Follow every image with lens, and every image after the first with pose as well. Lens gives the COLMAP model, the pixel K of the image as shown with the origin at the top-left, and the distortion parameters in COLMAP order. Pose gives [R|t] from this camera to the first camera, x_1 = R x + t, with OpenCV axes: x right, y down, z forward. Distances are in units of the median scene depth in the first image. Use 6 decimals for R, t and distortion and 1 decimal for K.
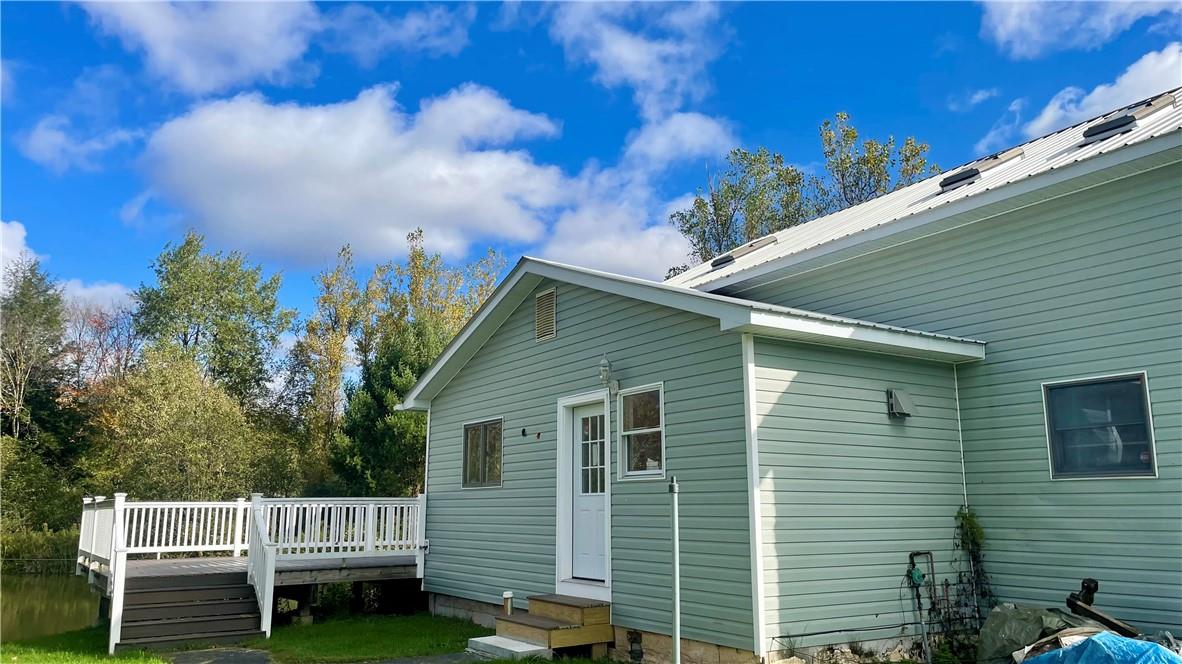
lens RADIAL K [[900.0, 0, 600.7], [0, 900.0, 334.5], [0, 0, 1]] dist [-0.002453, -0.003841]
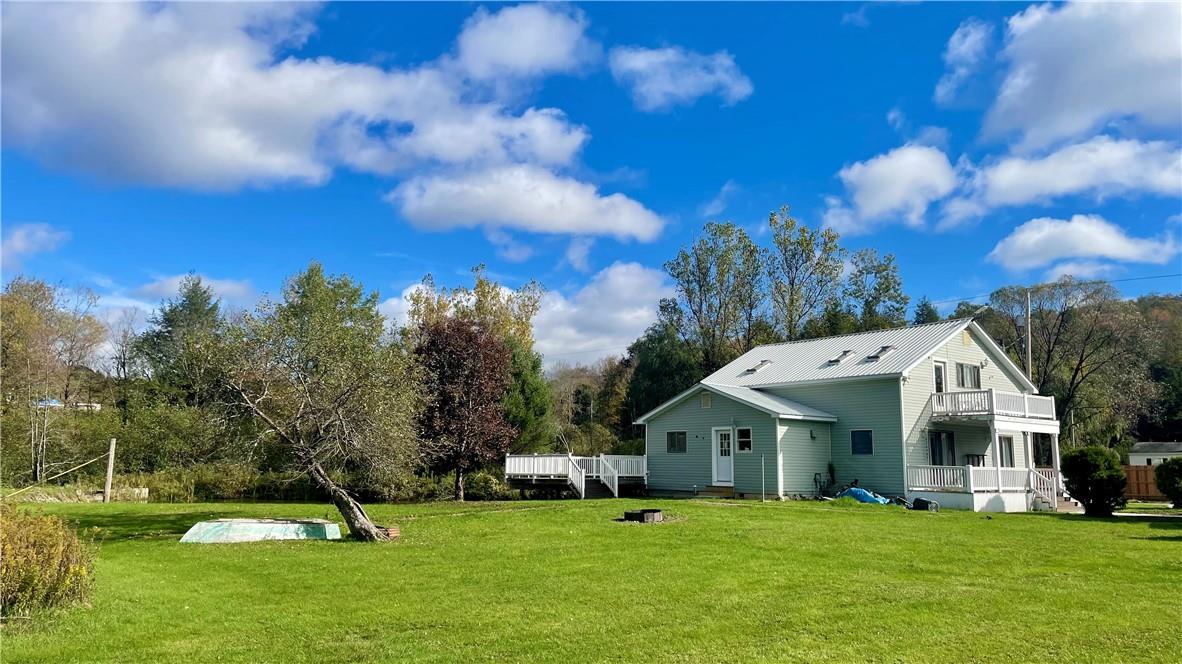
lens RADIAL K [[900.0, 0, 583.6], [0, 900.0, 328.1], [0, 0, 1]] dist [-0.002453, -0.003841]
pose [[0.997408, 0.025077, 0.067442, -0.841724], [-0.027509, 0.998995, 0.035378, -0.445480], [-0.066487, -0.037142, 0.997096, -2.518362]]
